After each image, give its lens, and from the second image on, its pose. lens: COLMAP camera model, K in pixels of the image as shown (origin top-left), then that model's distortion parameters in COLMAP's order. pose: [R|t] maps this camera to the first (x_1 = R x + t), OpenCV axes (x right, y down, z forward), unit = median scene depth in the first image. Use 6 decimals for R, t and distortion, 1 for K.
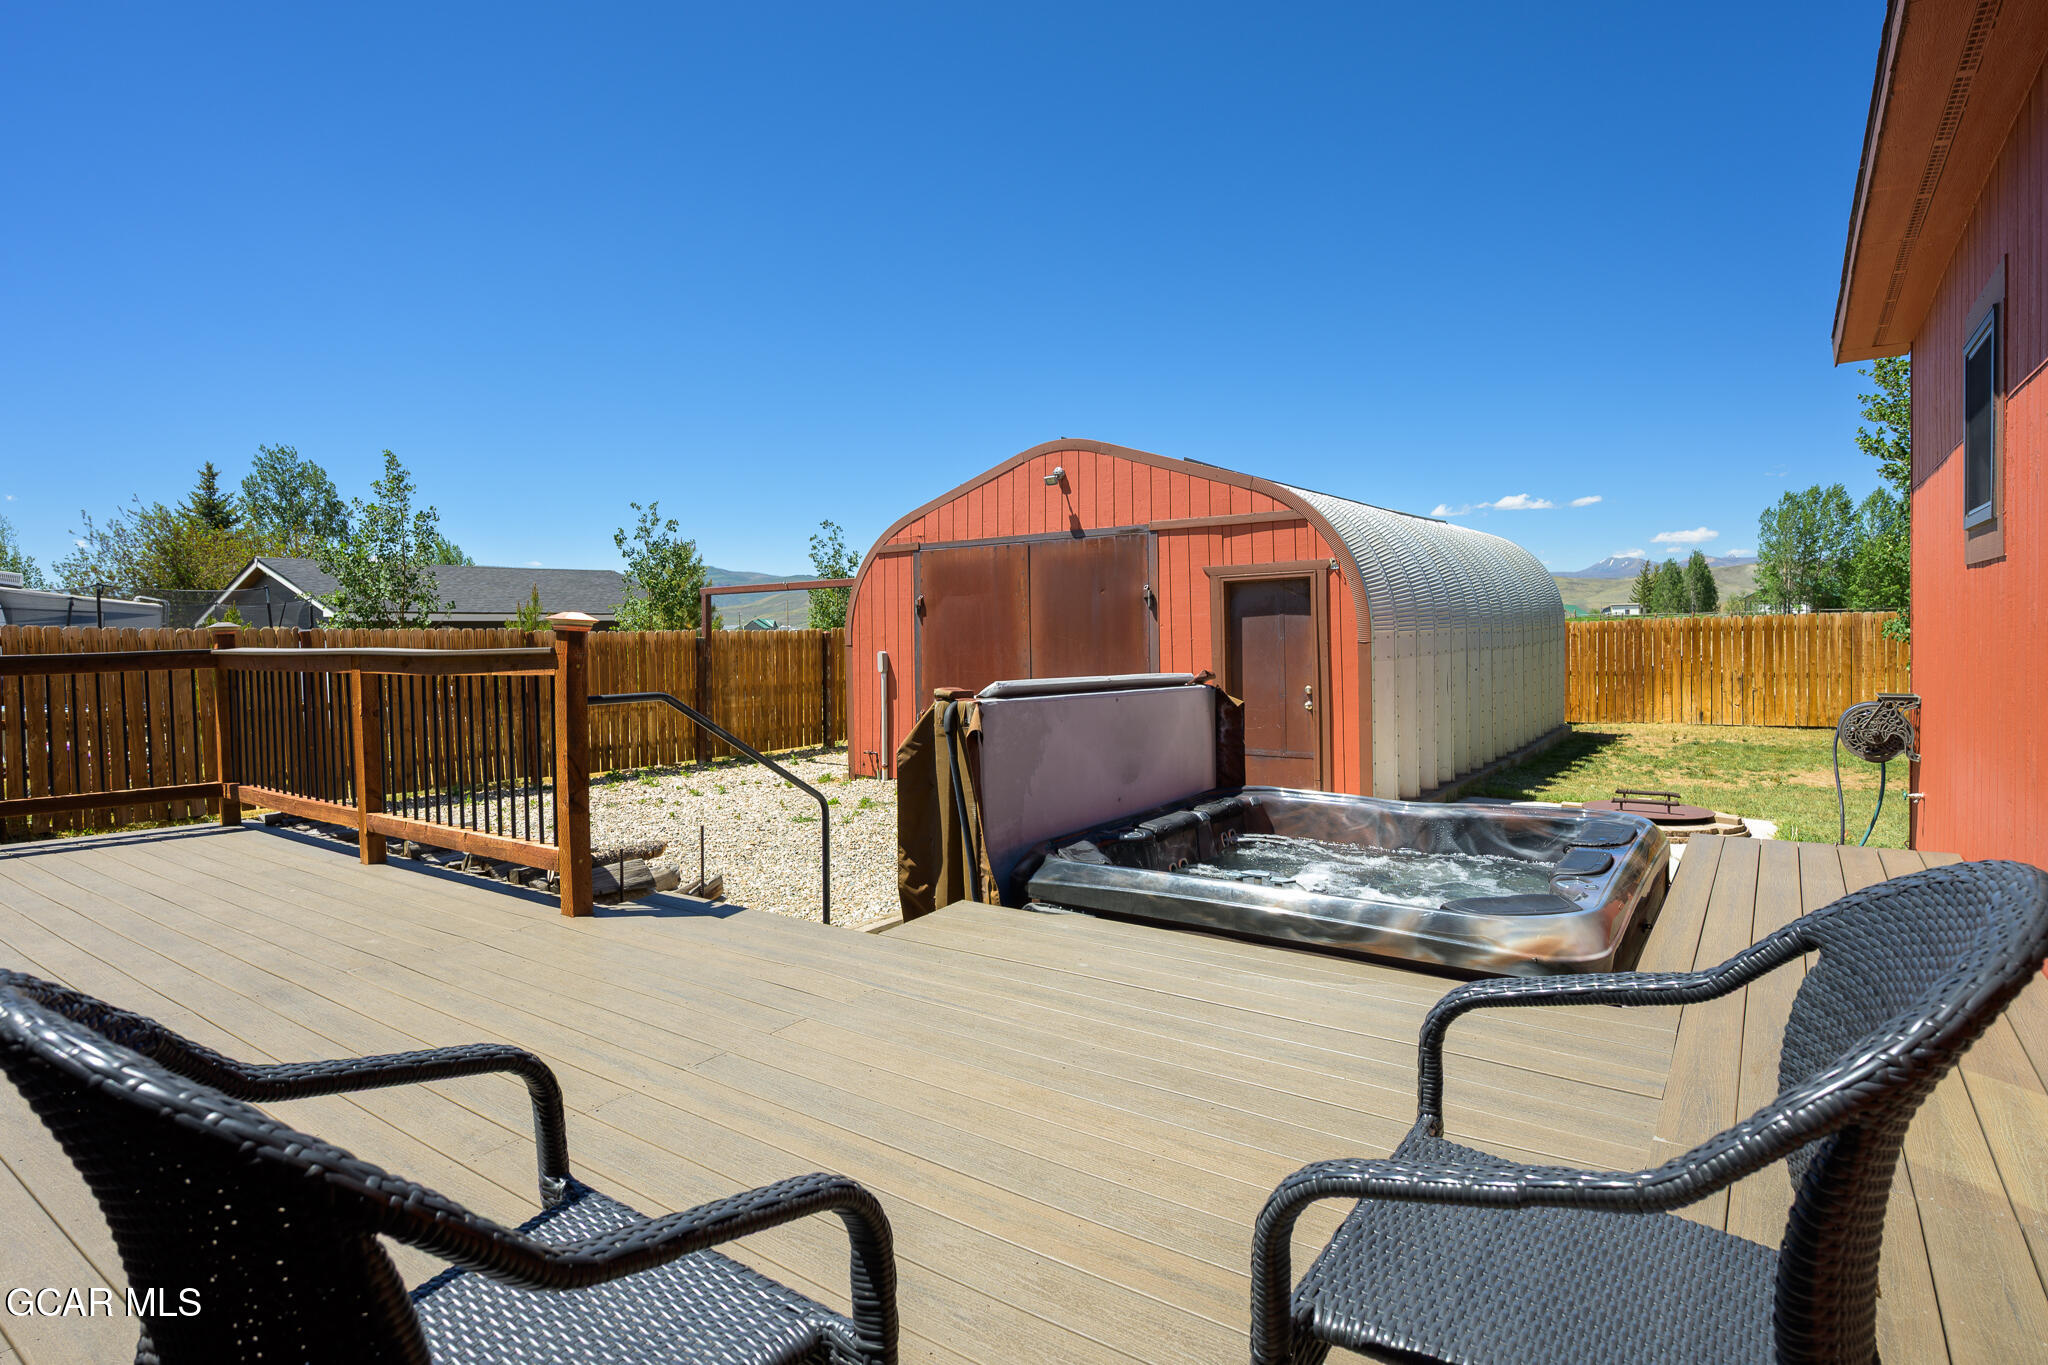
lens RADIAL K [[1078.7, 0, 1014.9], [0, 1078.7, 666.6], [0, 0, 1]] dist [-0.002047, -0.000192]
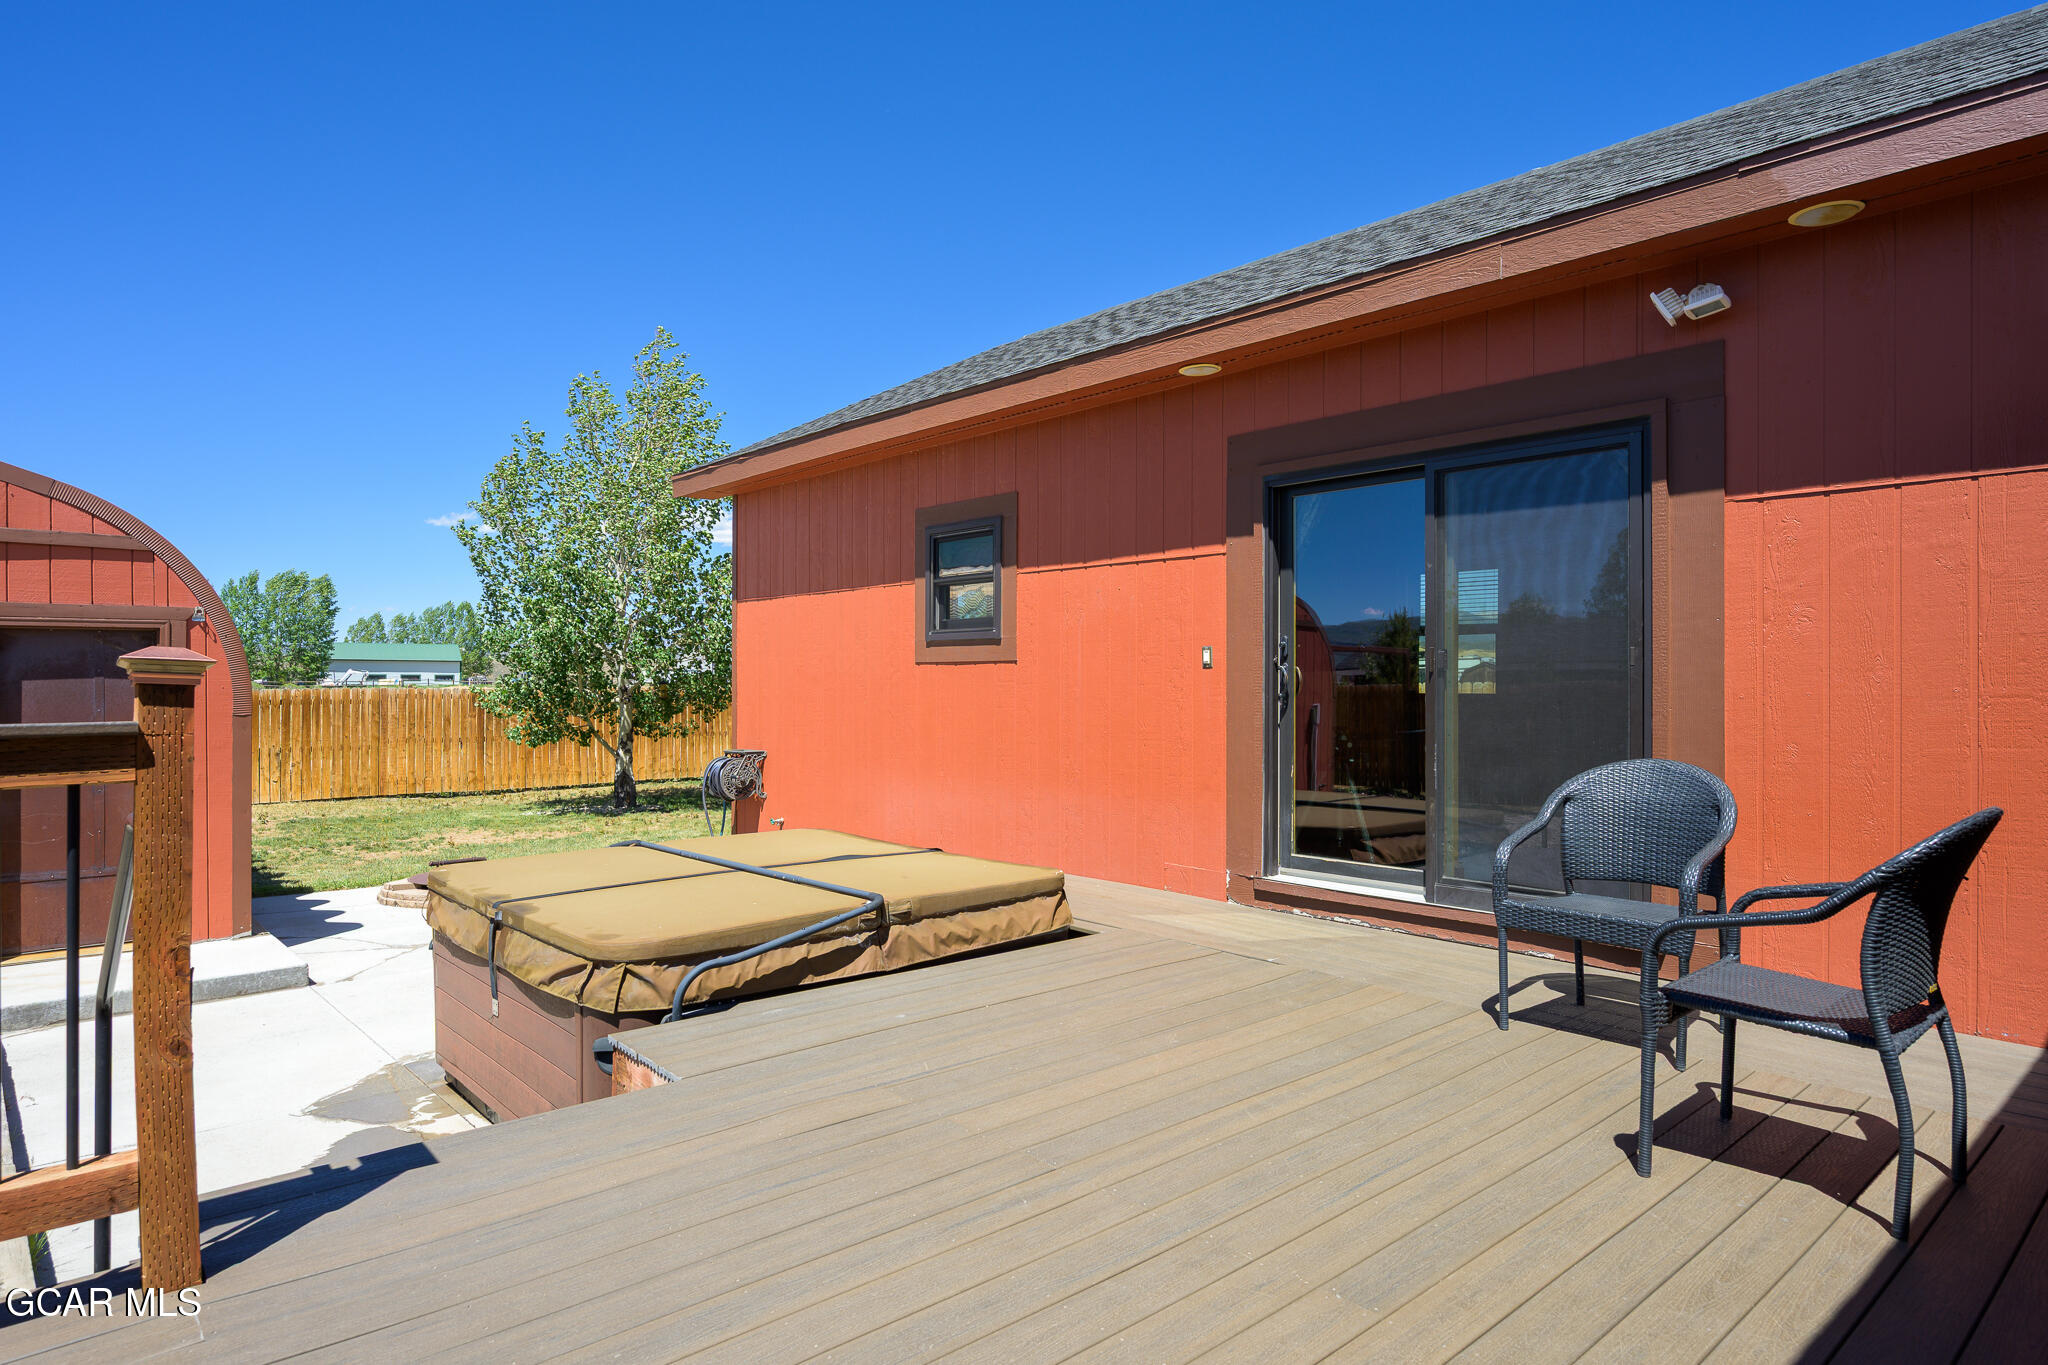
lens RADIAL K [[1166.9, 0, 1024.0], [0, 1166.9, 687.0], [0, 0, 1]] dist [-0.004699, -0.000101]
pose [[0.213196, 0.019341, 0.976818, -0.329362], [0.029221, 0.999231, -0.026162, -0.003116], [-0.976572, 0.034121, 0.212467, 0.203962]]
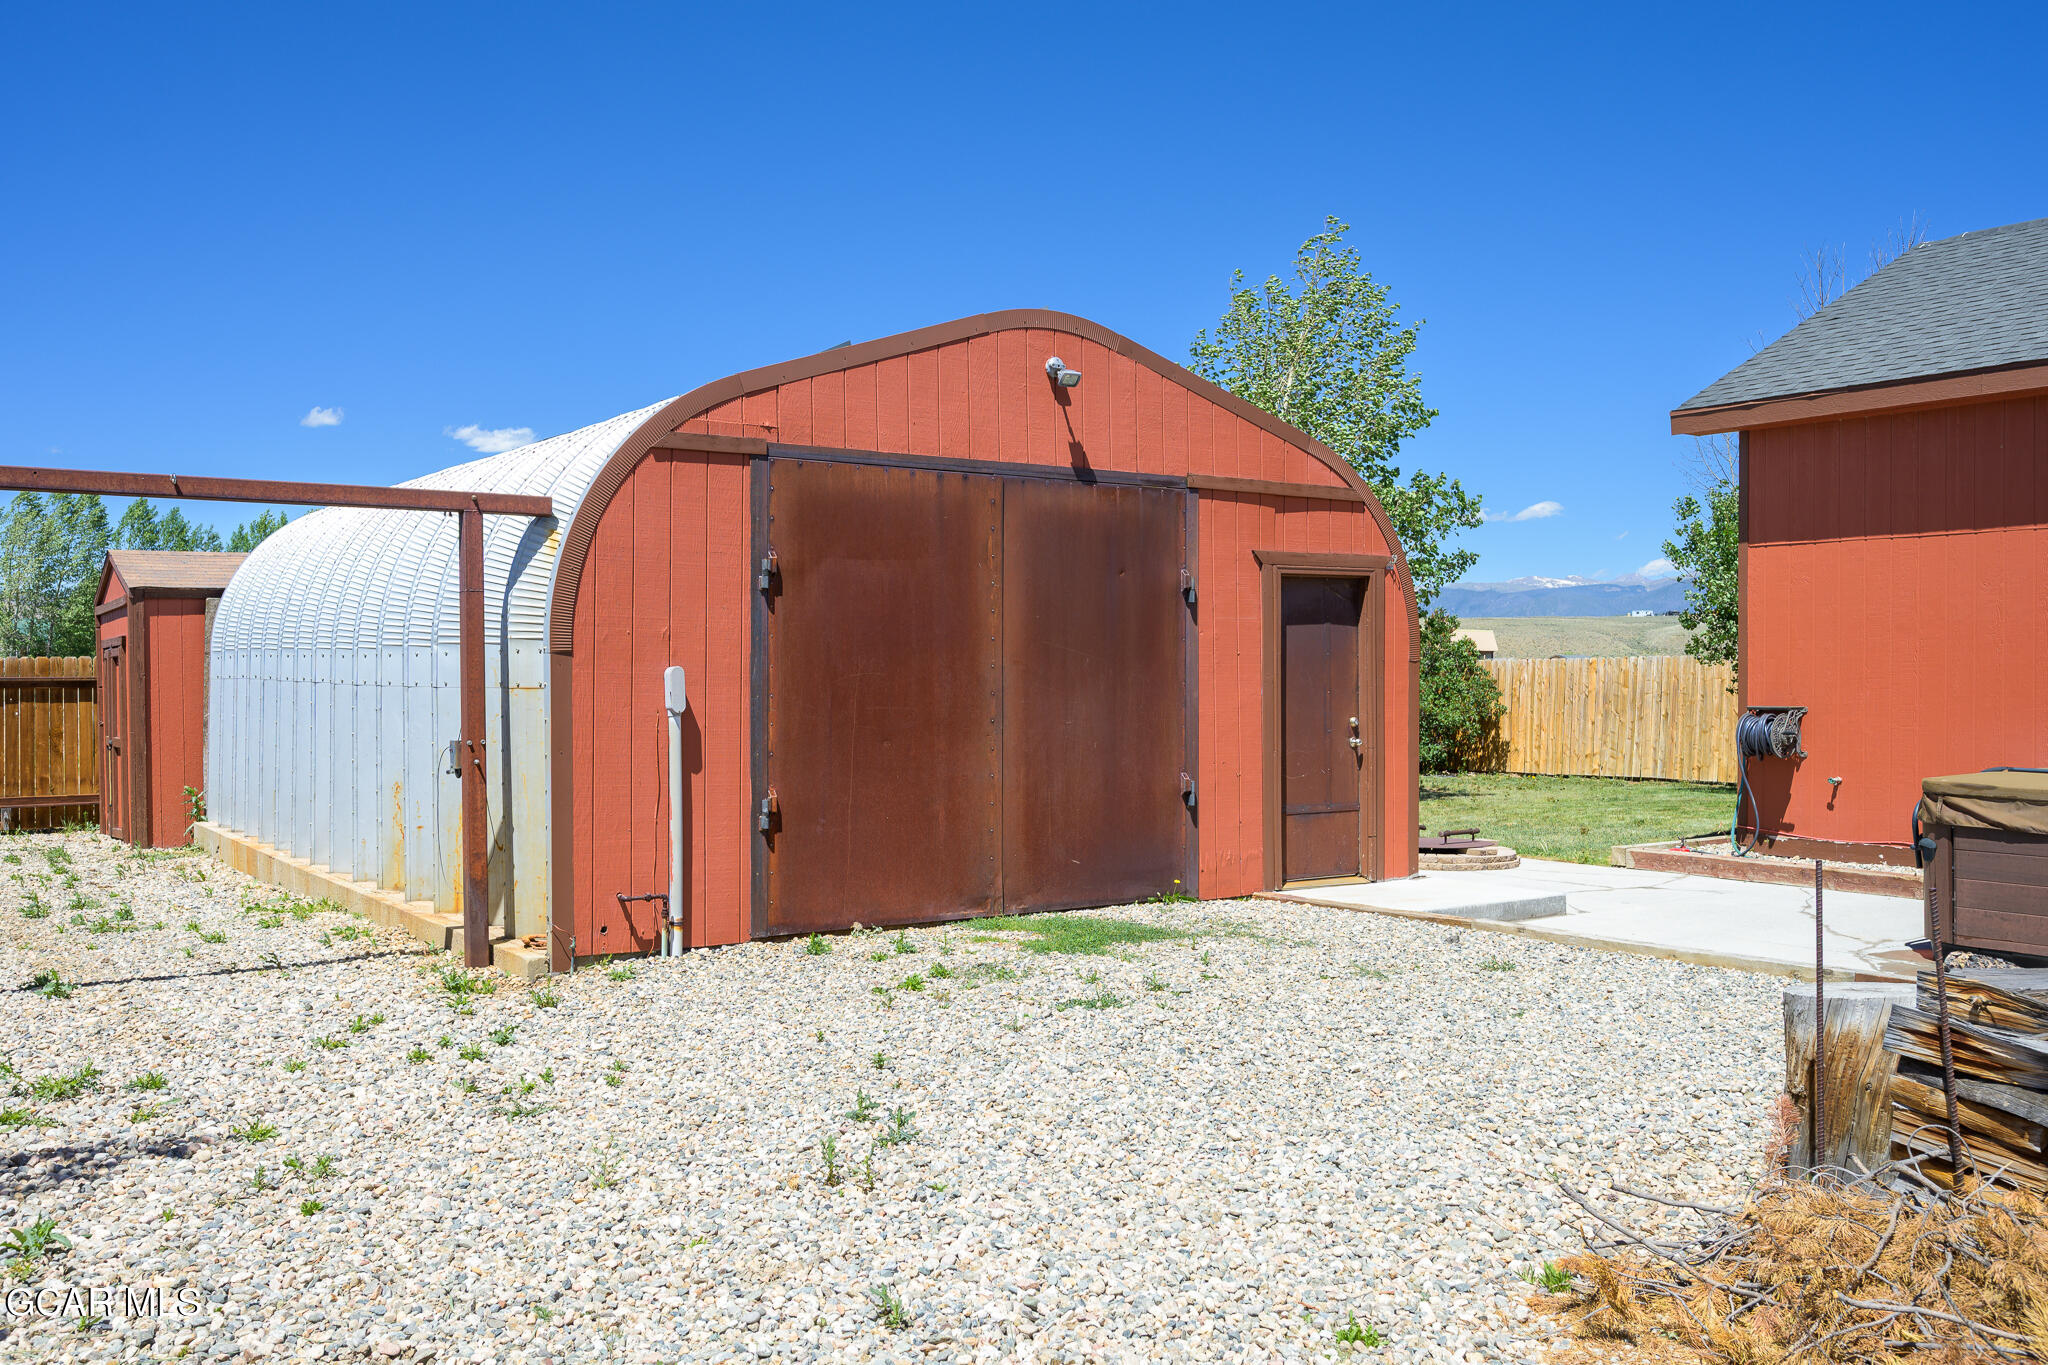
lens RADIAL K [[1805.3, 0, 1020.4], [0, 1805.3, 680.4], [0, 0, 1]] dist [0.004497, 0.000270]
pose [[0.319598, 0.016949, 0.947402, -0.885886], [0.025352, 0.999329, -0.026430, 0.017241], [-0.947214, 0.032465, 0.318954, 0.699658]]
